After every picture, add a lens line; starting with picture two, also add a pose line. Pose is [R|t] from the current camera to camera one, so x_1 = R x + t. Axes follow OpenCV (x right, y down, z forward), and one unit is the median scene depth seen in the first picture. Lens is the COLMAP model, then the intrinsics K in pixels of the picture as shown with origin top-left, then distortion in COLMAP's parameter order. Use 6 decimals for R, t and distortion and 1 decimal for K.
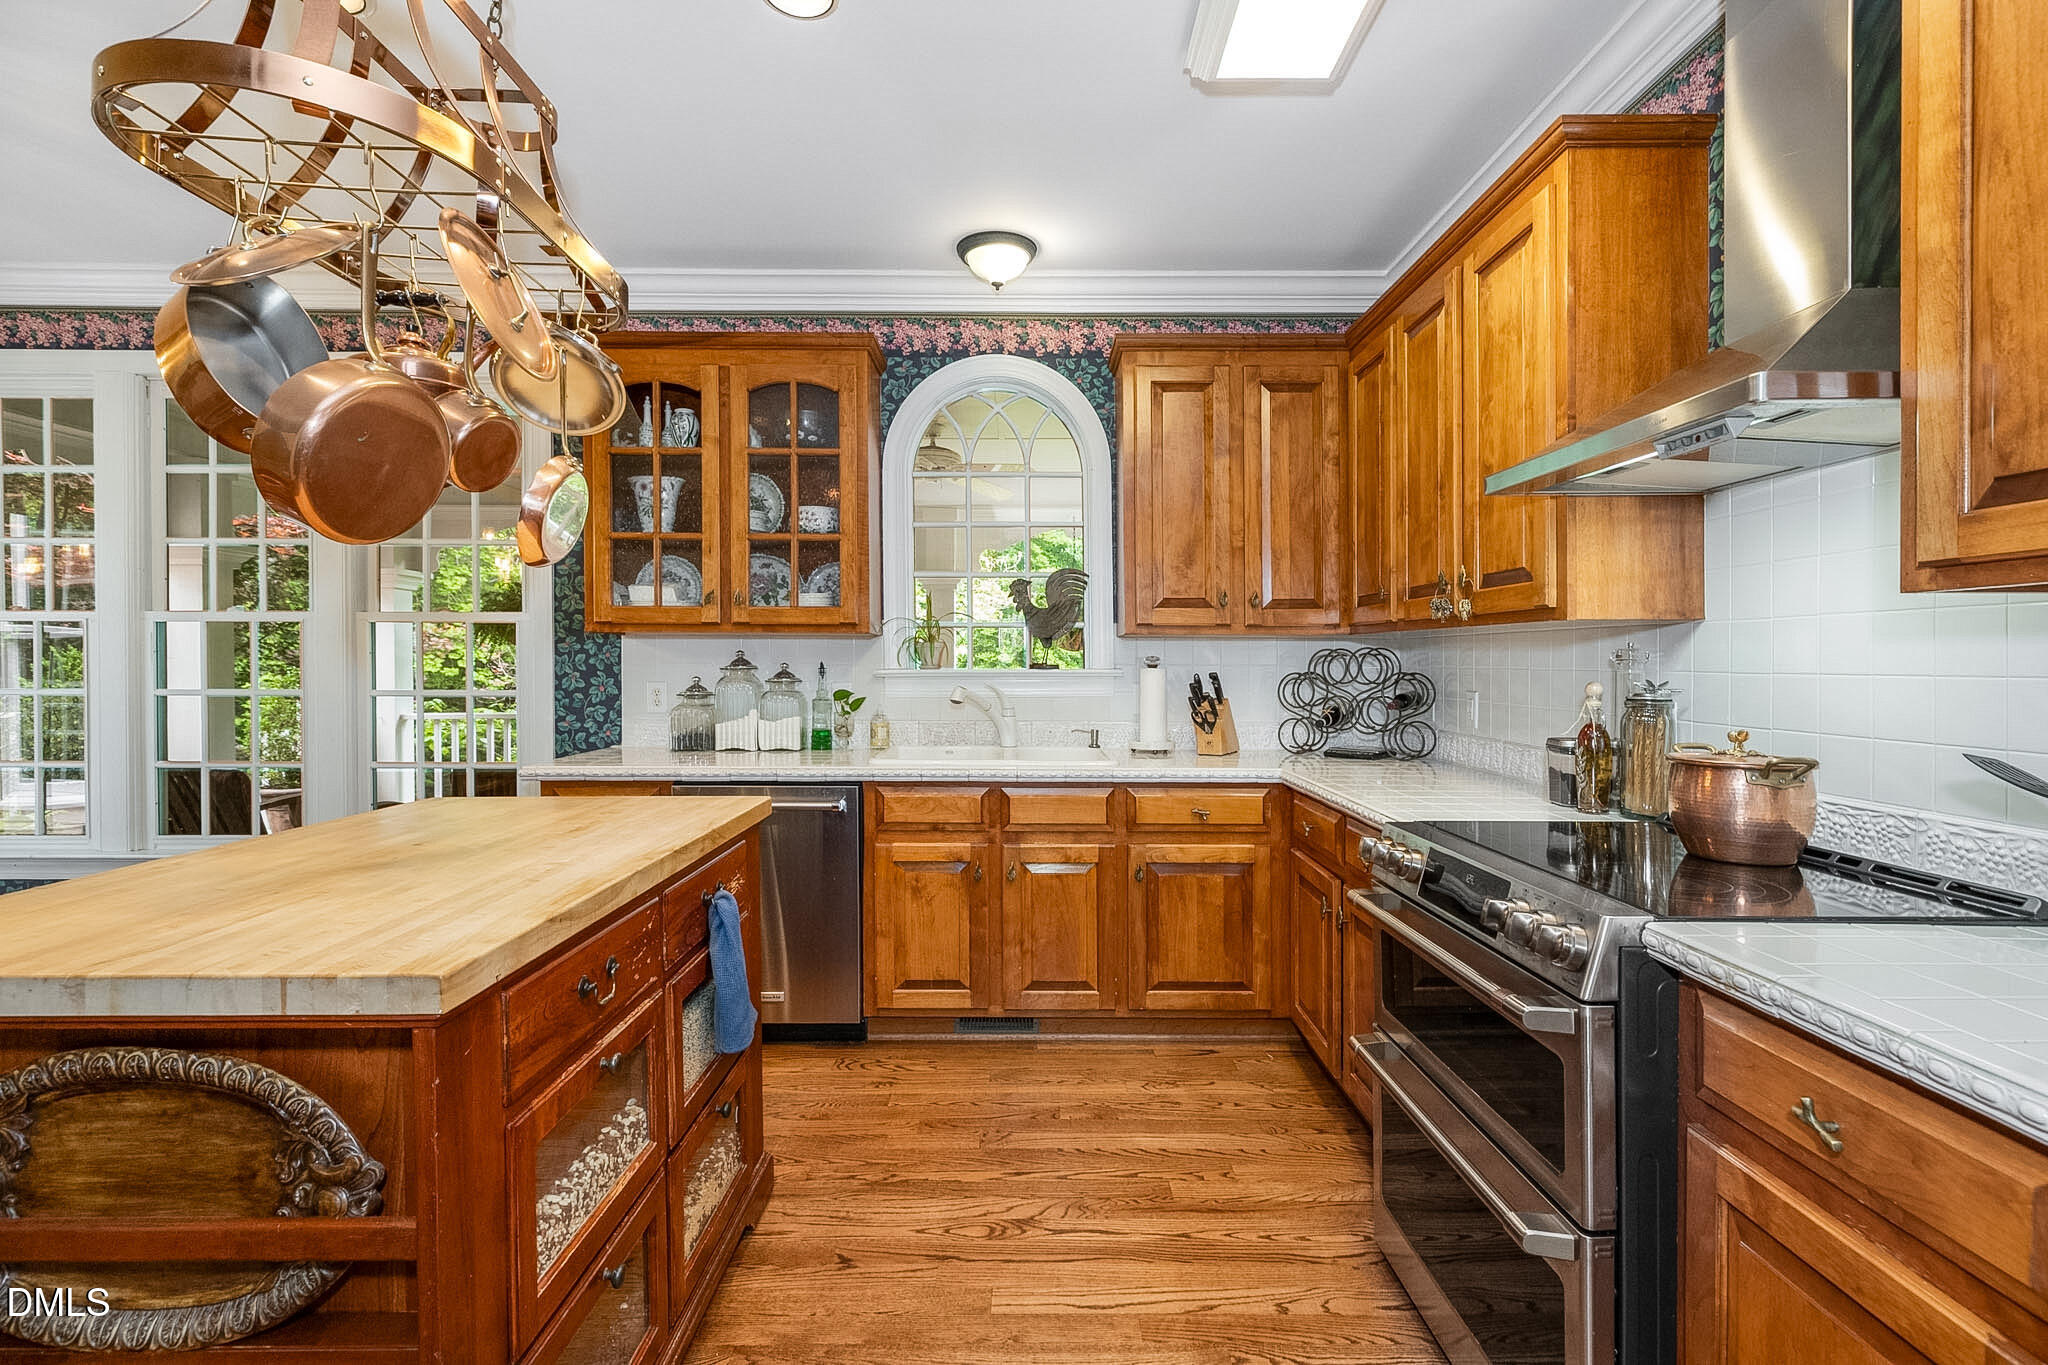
lens RADIAL K [[946.2, 0, 1024.0], [0, 946.2, 682.5], [0, 0, 1]] dist [-0.014229, 0.000037]
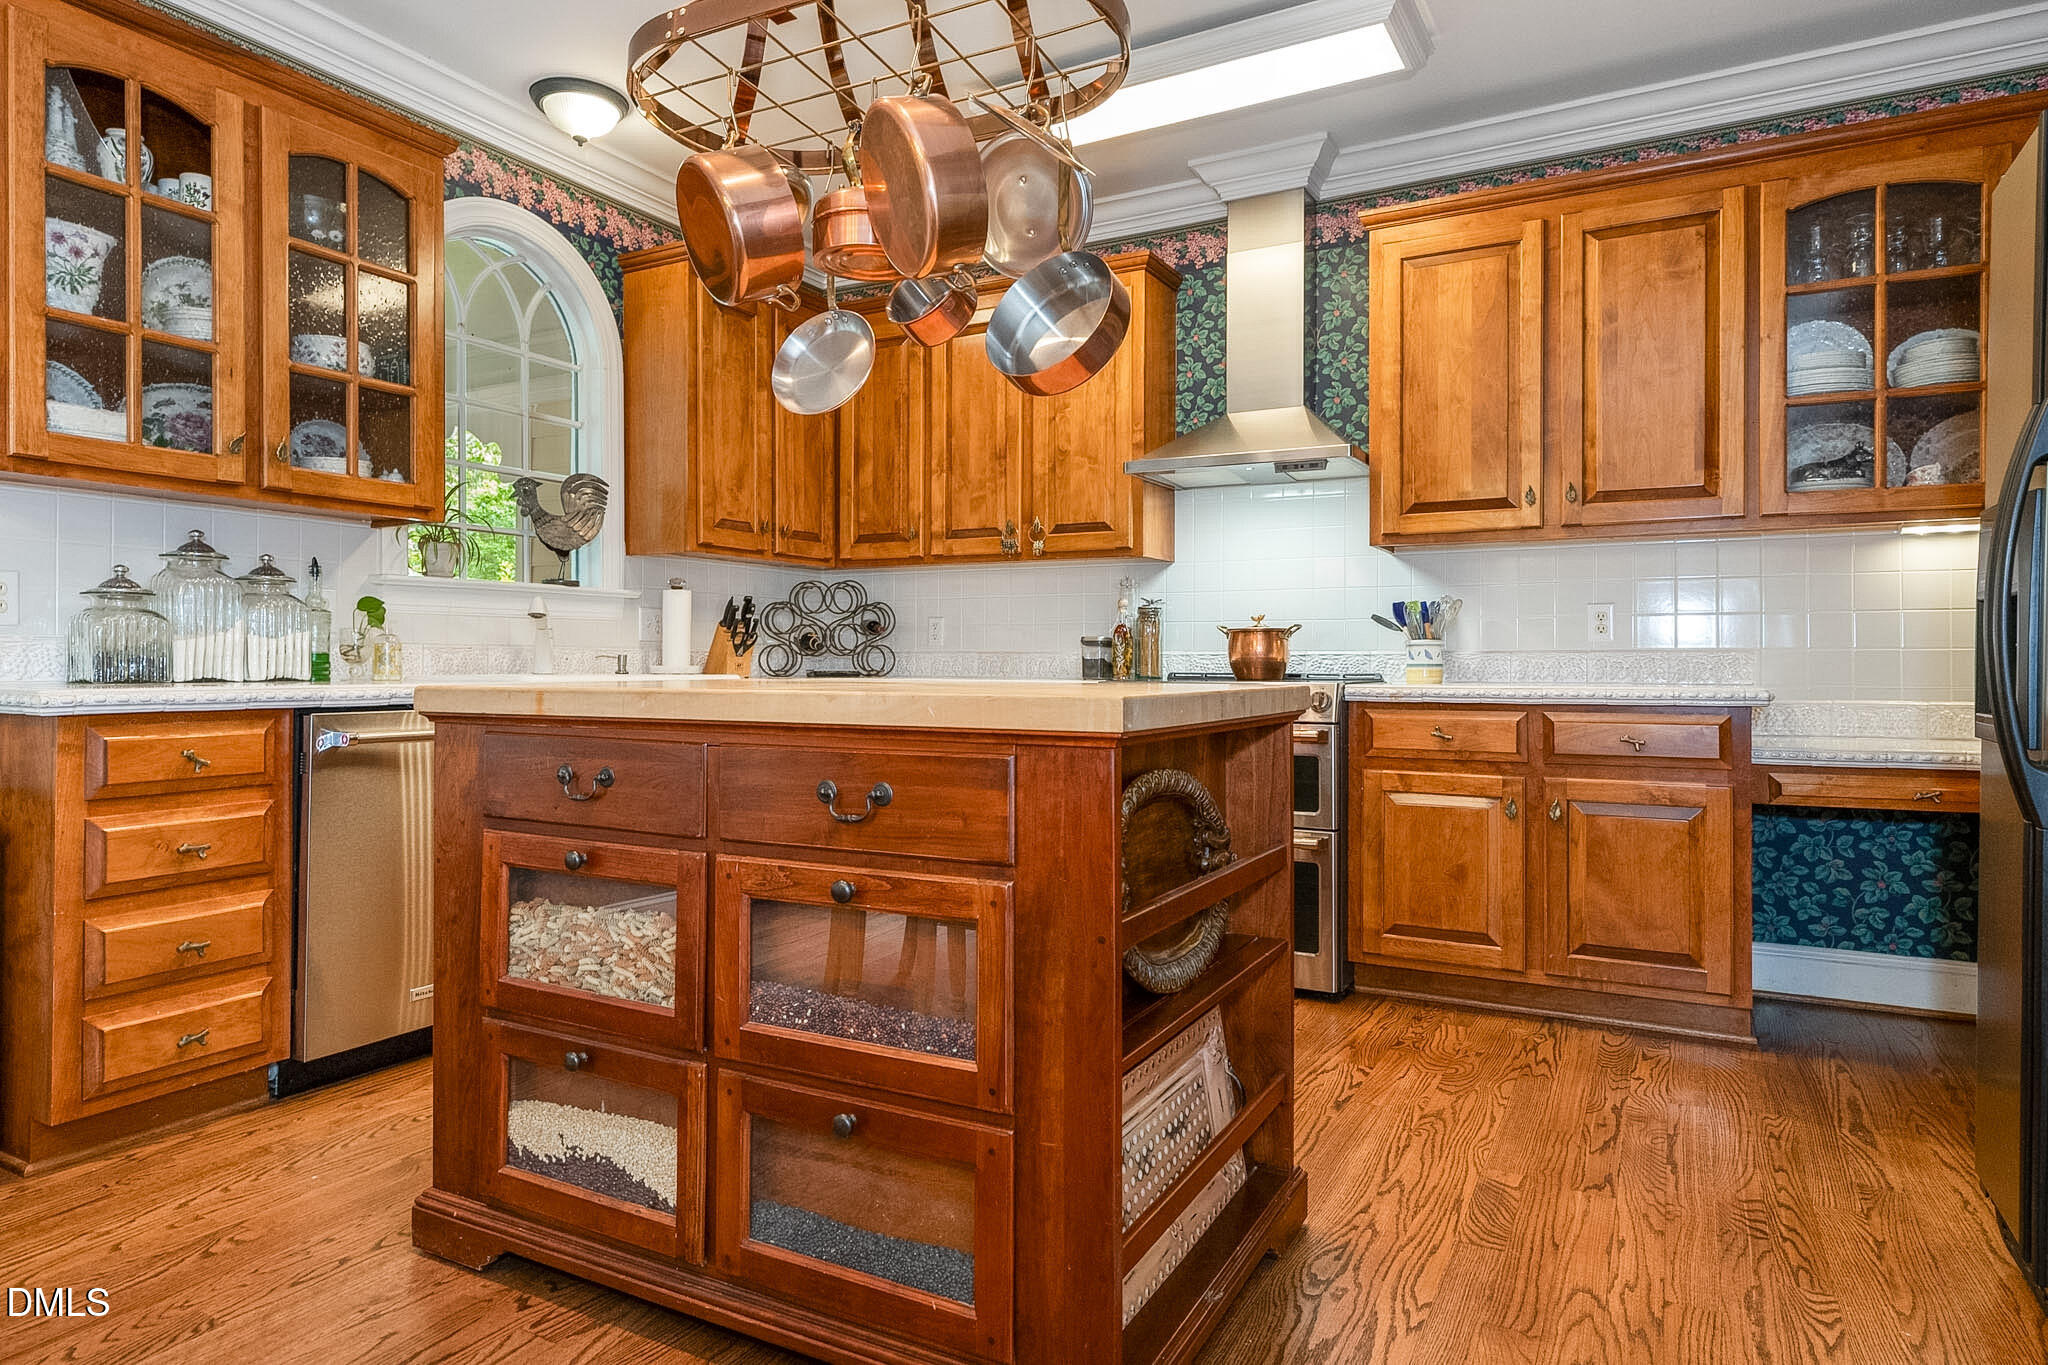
lens RADIAL K [[1176.4, 0, 1066.2], [0, 1176.4, 646.9], [0, 0, 1]] dist [0.002688, 0.001395]
pose [[0.473759, 0.010061, 0.880597, -0.744047], [0.016698, 0.999652, -0.020404, 0.075156], [-0.880496, 0.024371, 0.473427, 0.093410]]
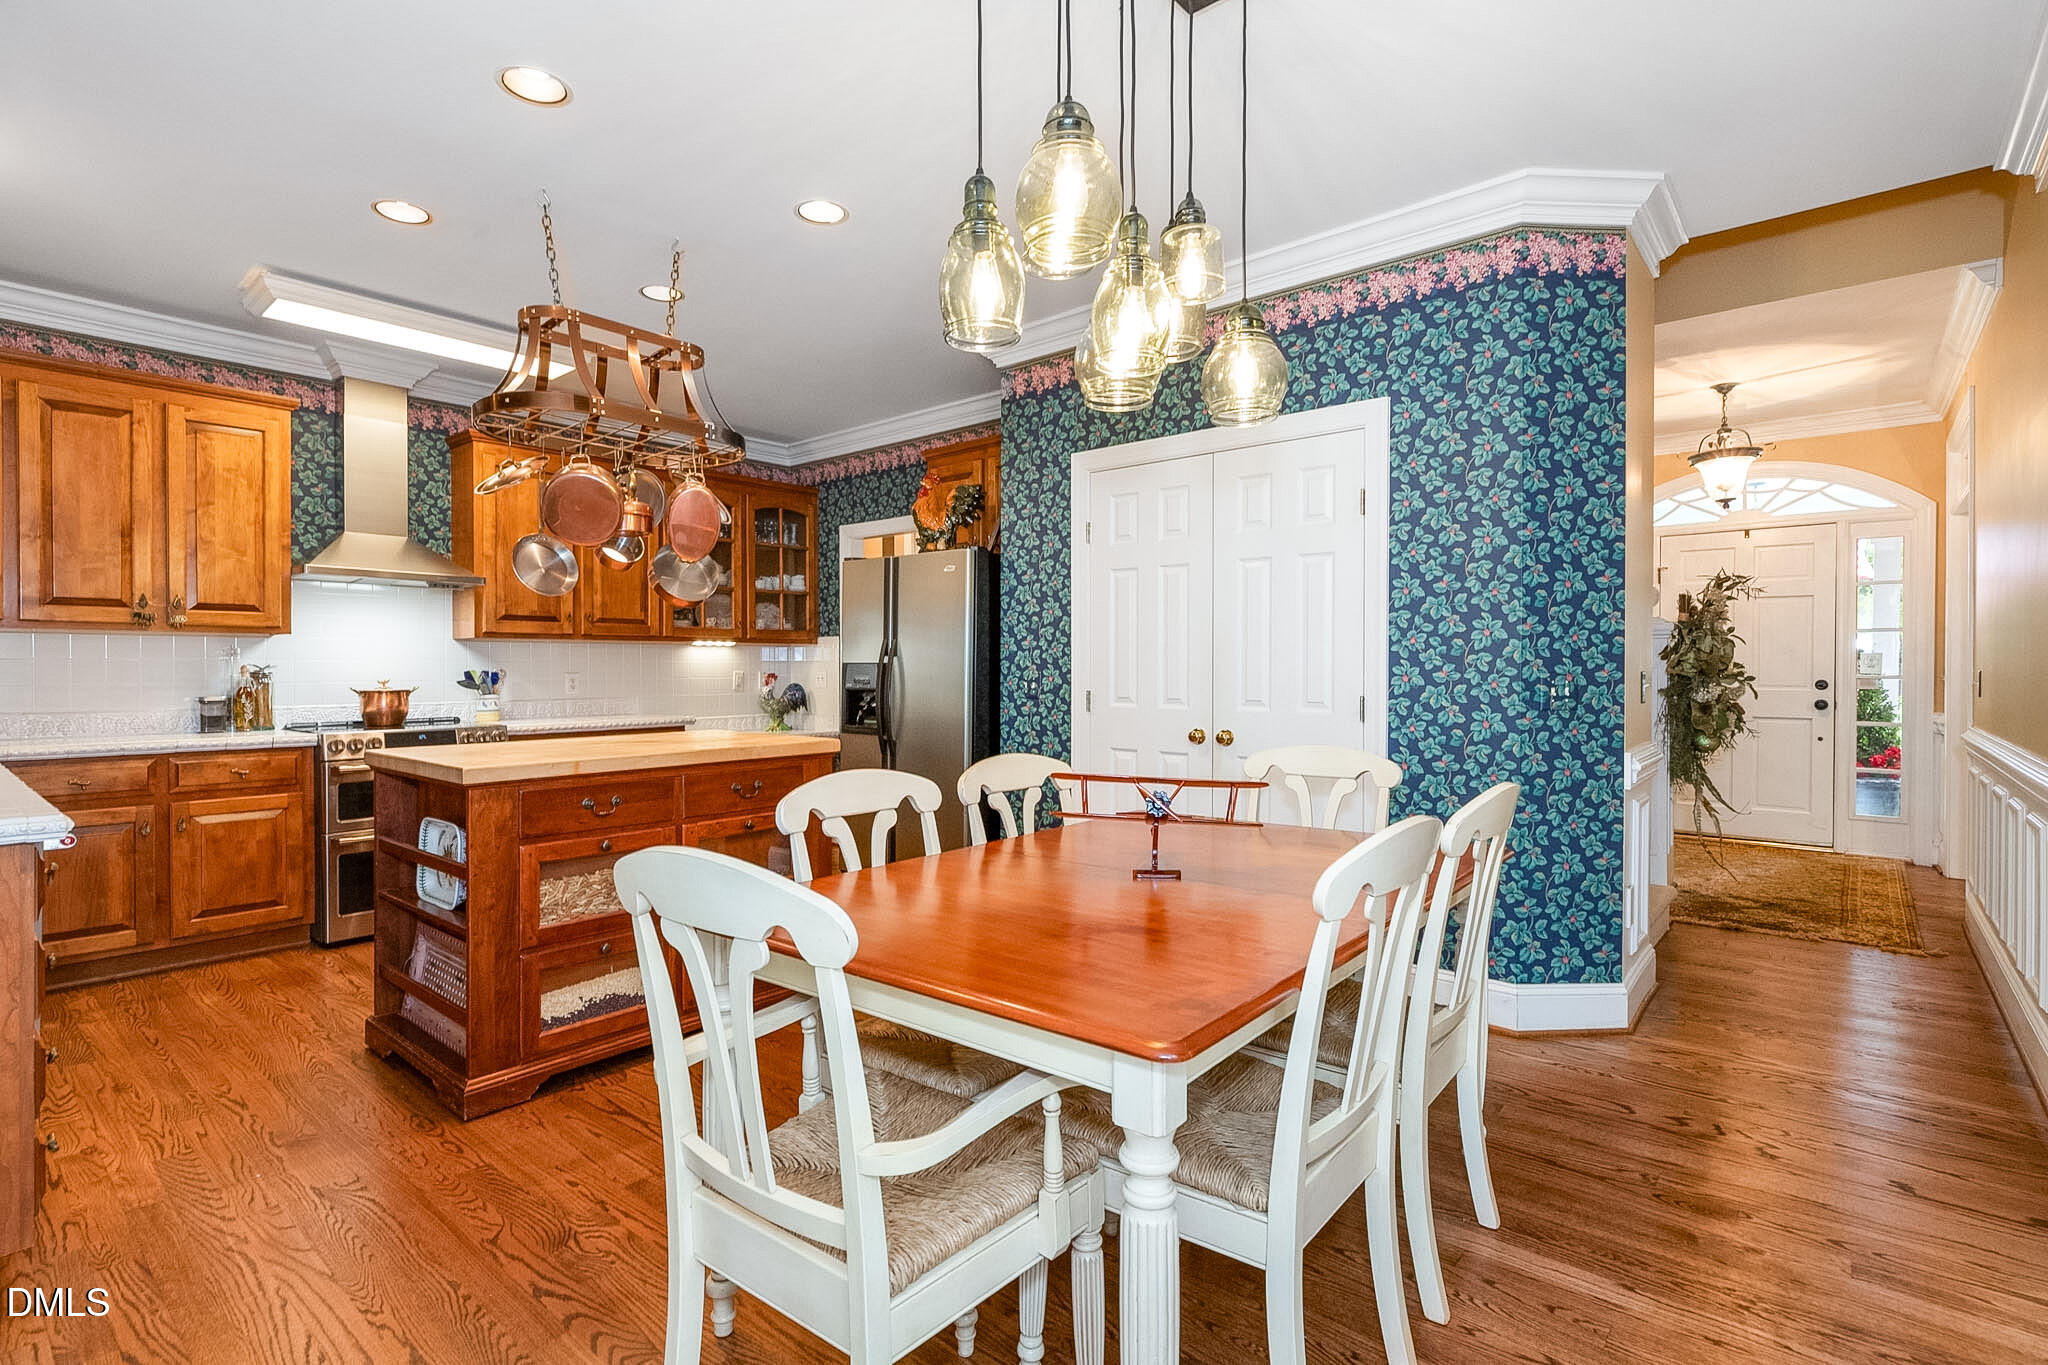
lens RADIAL K [[969.6, 0, 1024.0], [0, 969.6, 682.5], [0, 0, 1]] dist [-0.020629, -0.000197]
pose [[-0.759716, -0.012661, 0.650132, -1.190951], [0.011108, 0.999412, 0.032443, -0.007109], [-0.650161, 0.031869, -0.759128, 0.911258]]
